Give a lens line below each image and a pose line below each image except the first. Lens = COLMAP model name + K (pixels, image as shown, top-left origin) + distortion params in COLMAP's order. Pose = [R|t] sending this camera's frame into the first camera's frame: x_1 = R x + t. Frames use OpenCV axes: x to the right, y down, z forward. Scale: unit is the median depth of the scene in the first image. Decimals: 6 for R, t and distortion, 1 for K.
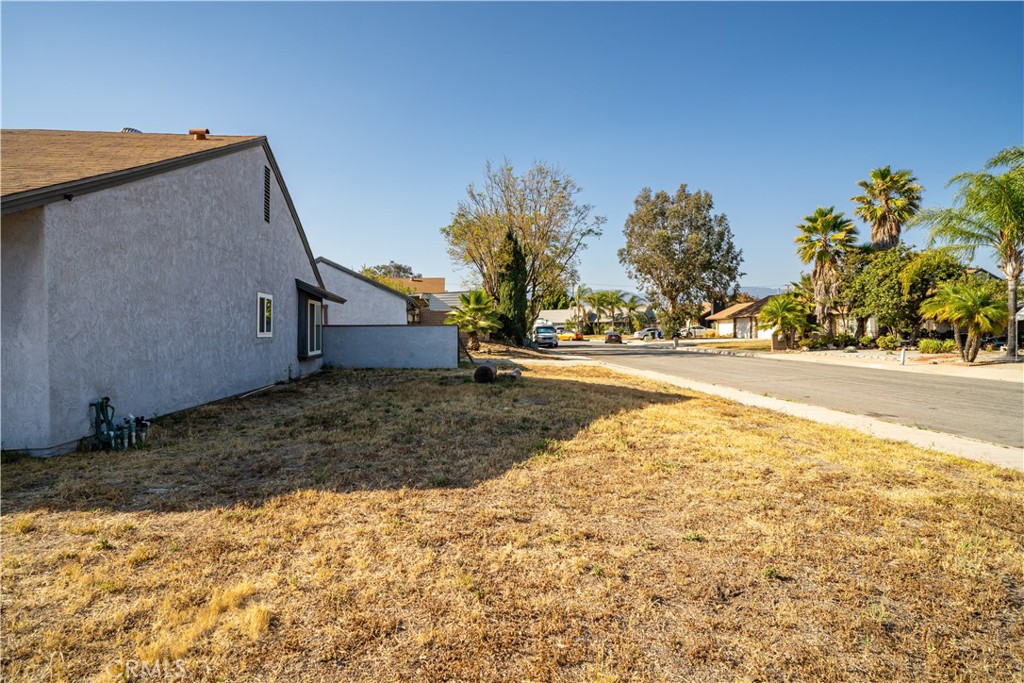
lens RADIAL K [[525.2, 0, 508.7], [0, 525.2, 340.4], [0, 0, 1]] dist [-0.005604, -0.000917]
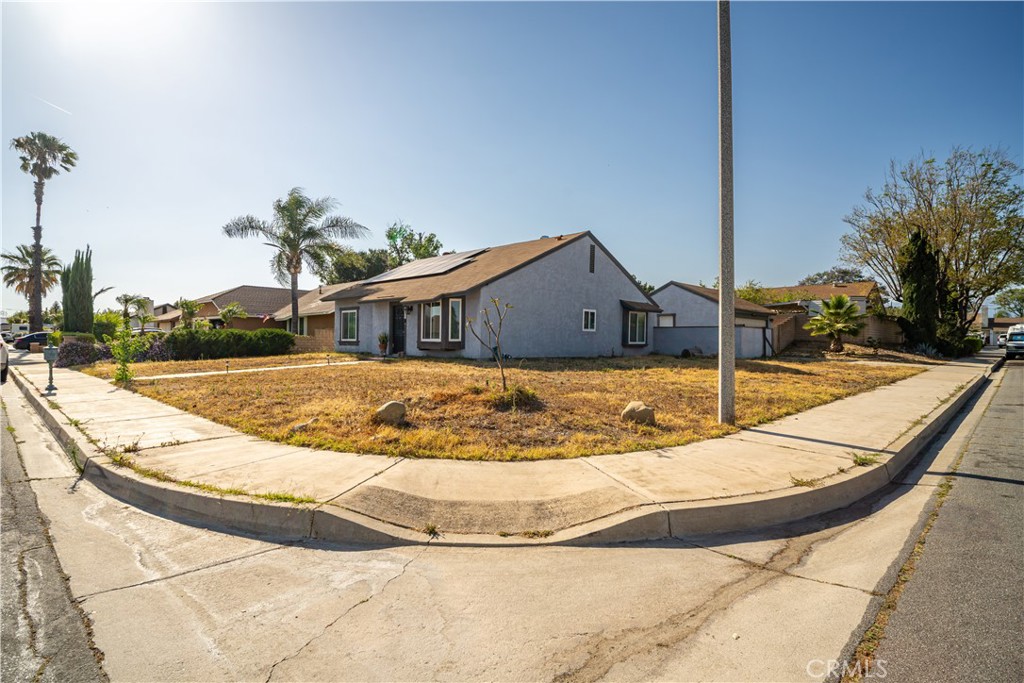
lens RADIAL K [[525.2, 0, 510.0], [0, 525.2, 342.8], [0, 0, 1]] dist [-0.005604, -0.000917]
pose [[0.622321, 0.015927, -0.782600, 0.989497], [-0.026441, 0.999650, -0.000682, 0.050698], [0.782316, 0.021117, 0.622524, -0.508659]]
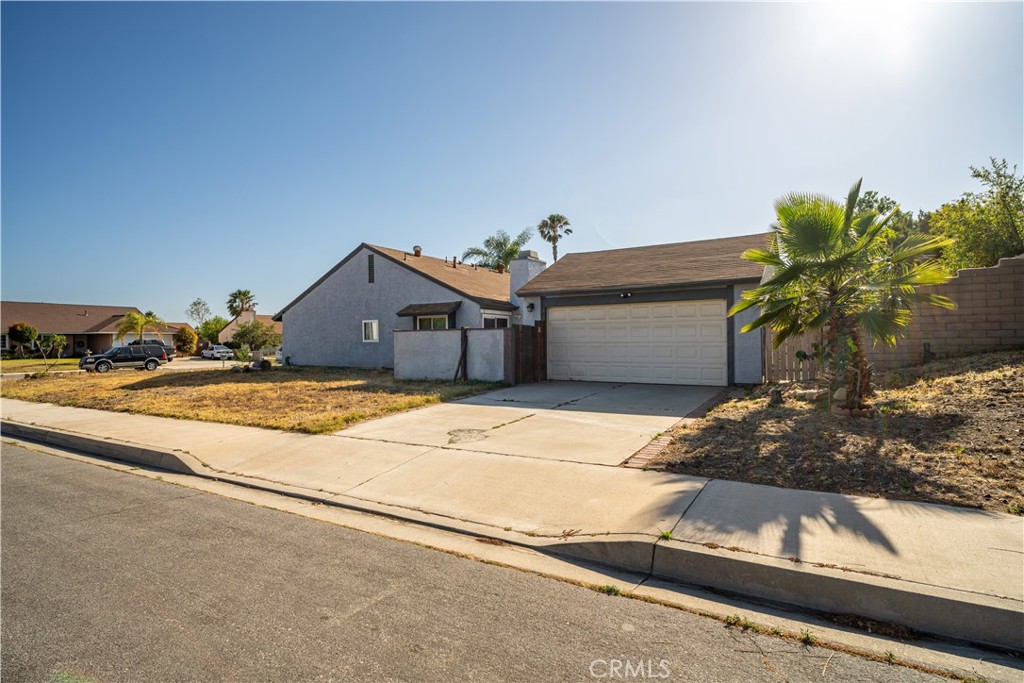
lens RADIAL K [[525.2, 0, 507.4], [0, 525.2, 341.8], [0, 0, 1]] dist [-0.005604, -0.000917]
pose [[-0.628410, 0.012453, -0.777783, 0.820293], [0.002369, 0.999898, 0.014095, -0.037006], [0.777879, 0.007014, -0.628375, 2.908129]]
